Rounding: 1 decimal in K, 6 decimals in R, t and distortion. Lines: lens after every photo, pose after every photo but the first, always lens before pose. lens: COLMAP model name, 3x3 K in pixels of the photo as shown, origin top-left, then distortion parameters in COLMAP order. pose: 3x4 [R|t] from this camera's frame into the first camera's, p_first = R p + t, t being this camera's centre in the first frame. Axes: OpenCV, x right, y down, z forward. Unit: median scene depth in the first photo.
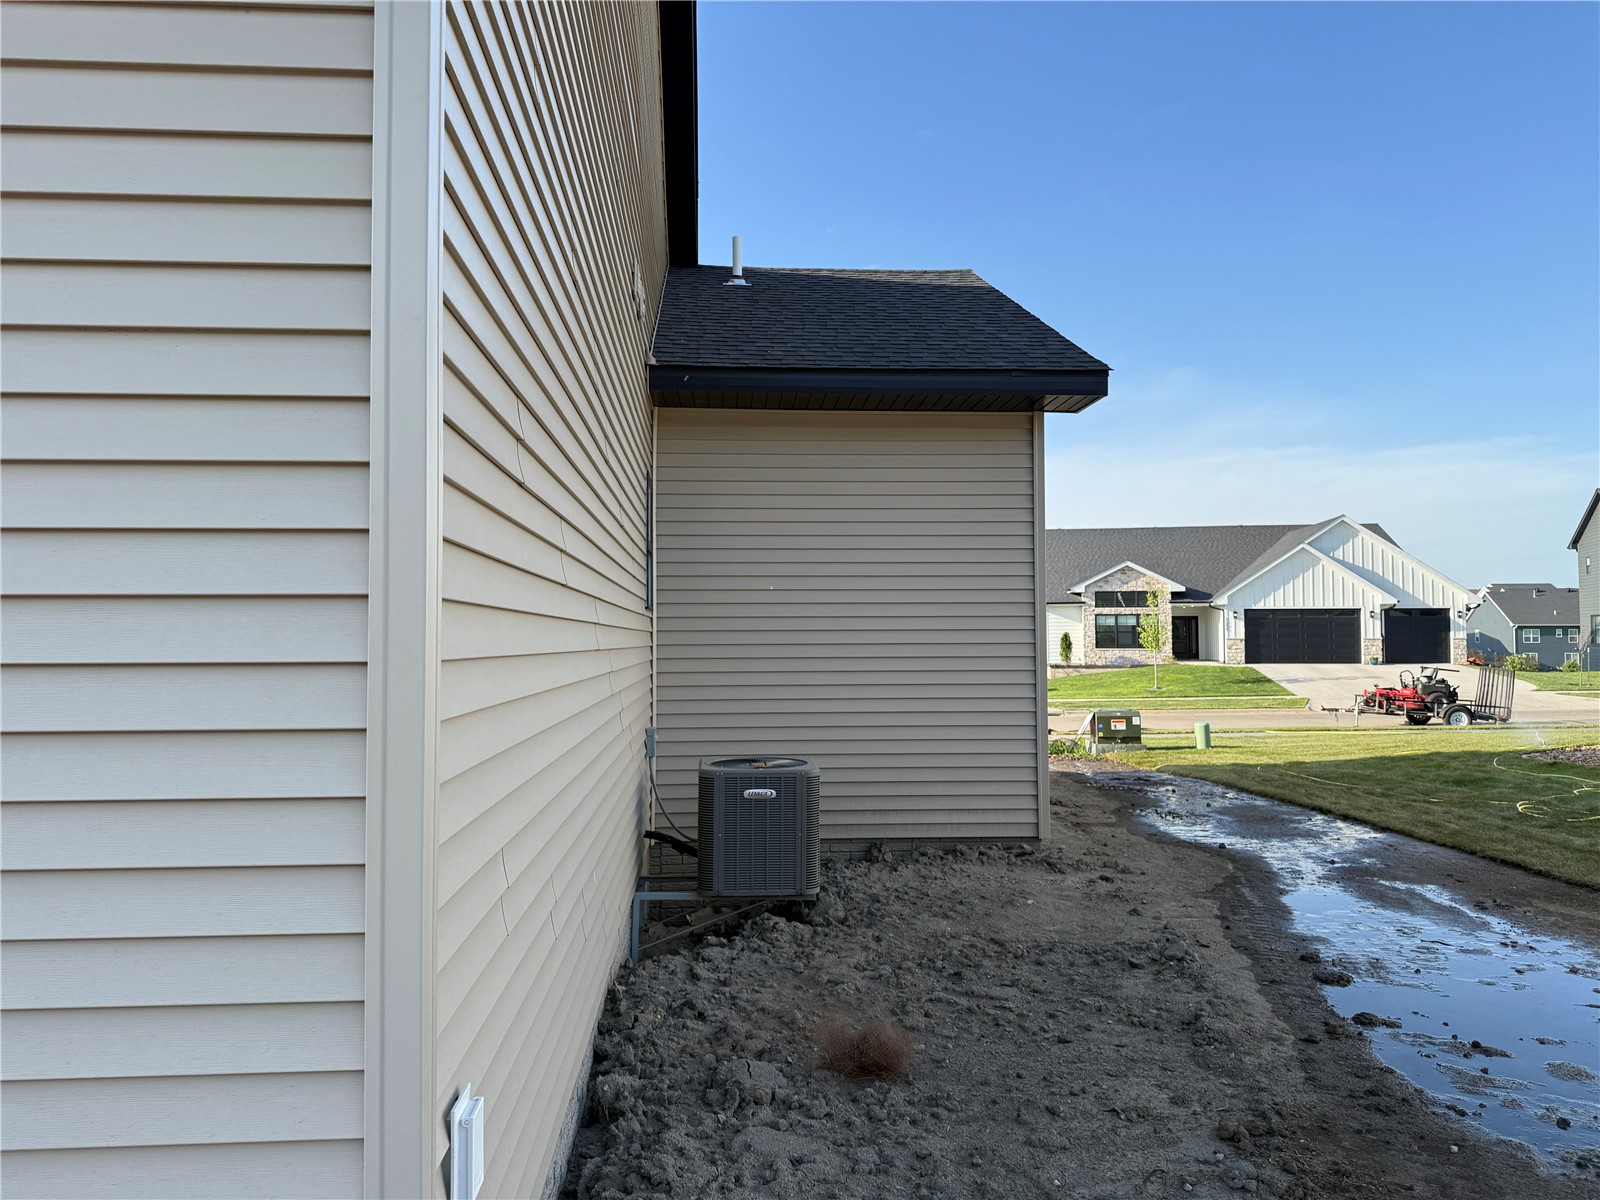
lens RADIAL K [[1134.1, 0, 799.3], [0, 1134.1, 598.6], [0, 0, 1]] dist [-0.003567, -0.000796]
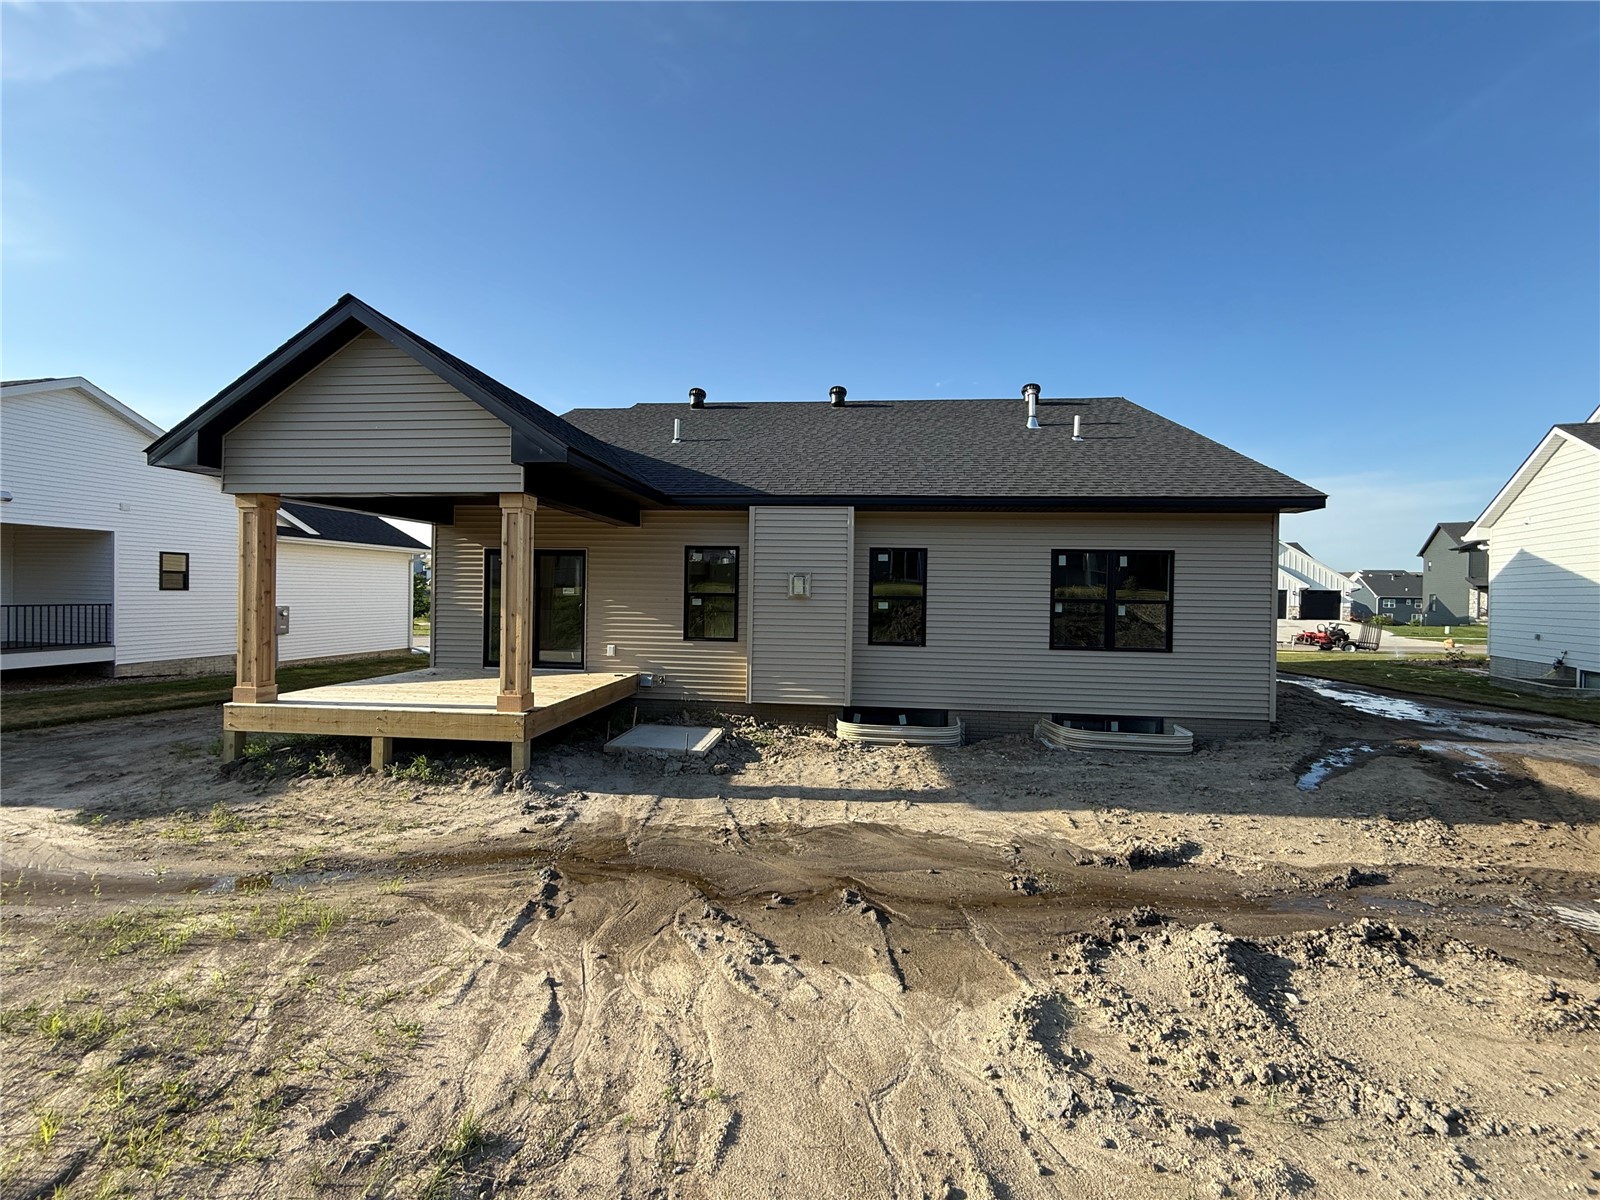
lens RADIAL K [[639.3, 0, 798.2], [0, 639.3, 603.0], [0, 0, 1]] dist [0.000592, 0.000039]
pose [[0.985238, 0.018802, -0.170155, -0.142890], [-0.010484, 0.998712, 0.049652, -0.015953], [0.170869, -0.047135, 0.984166, -0.213094]]
